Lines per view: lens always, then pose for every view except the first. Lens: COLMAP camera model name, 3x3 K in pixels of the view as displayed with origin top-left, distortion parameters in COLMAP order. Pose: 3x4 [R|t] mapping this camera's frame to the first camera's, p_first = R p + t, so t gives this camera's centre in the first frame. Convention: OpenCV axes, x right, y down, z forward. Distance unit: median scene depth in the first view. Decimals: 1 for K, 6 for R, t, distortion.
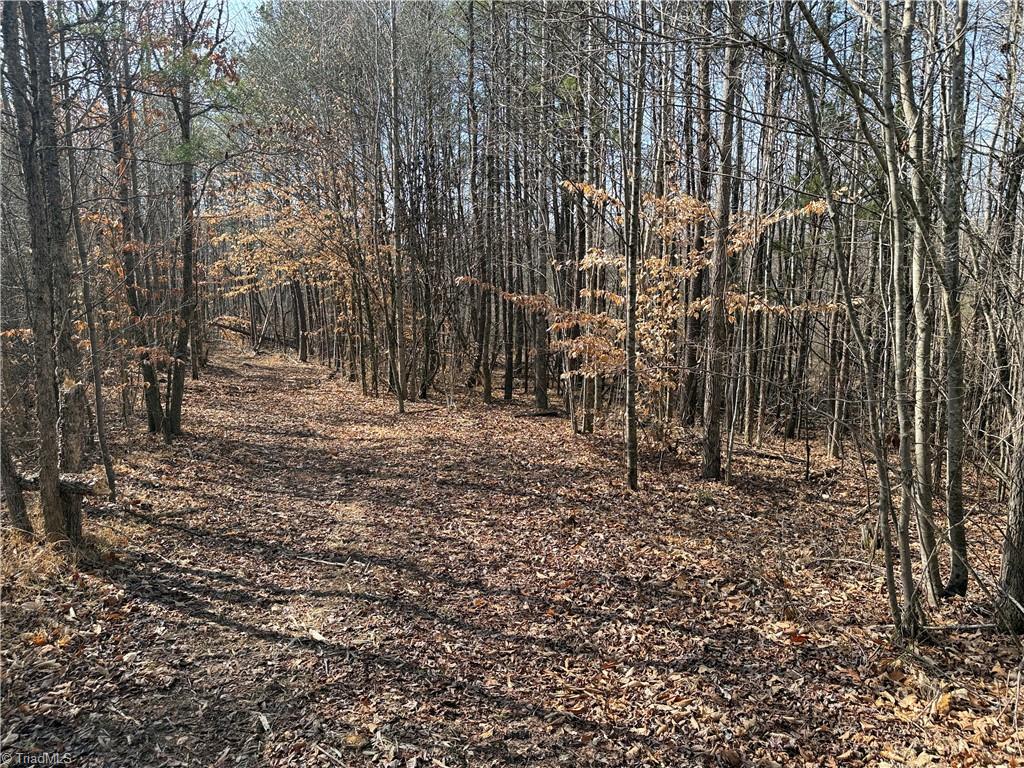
lens RADIAL K [[709.1, 0, 515.6], [0, 709.1, 384.3], [0, 0, 1]] dist [0.011361, 0.001055]
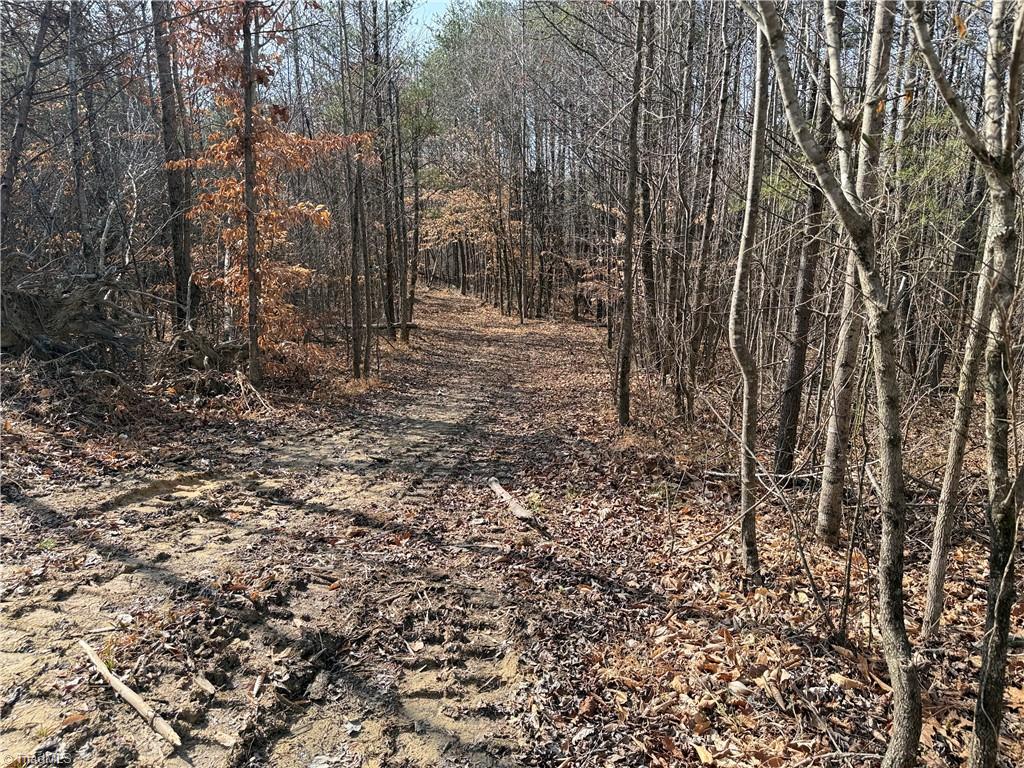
lens RADIAL K [[709.1, 0, 511.6], [0, 709.1, 385.6], [0, 0, 1]] dist [0.011361, 0.001055]
pose [[0.977698, 0.038725, -0.206416, 0.133990], [-0.020241, 0.995653, 0.090916, 0.024940], [0.209039, -0.084710, 0.974231, -0.529545]]
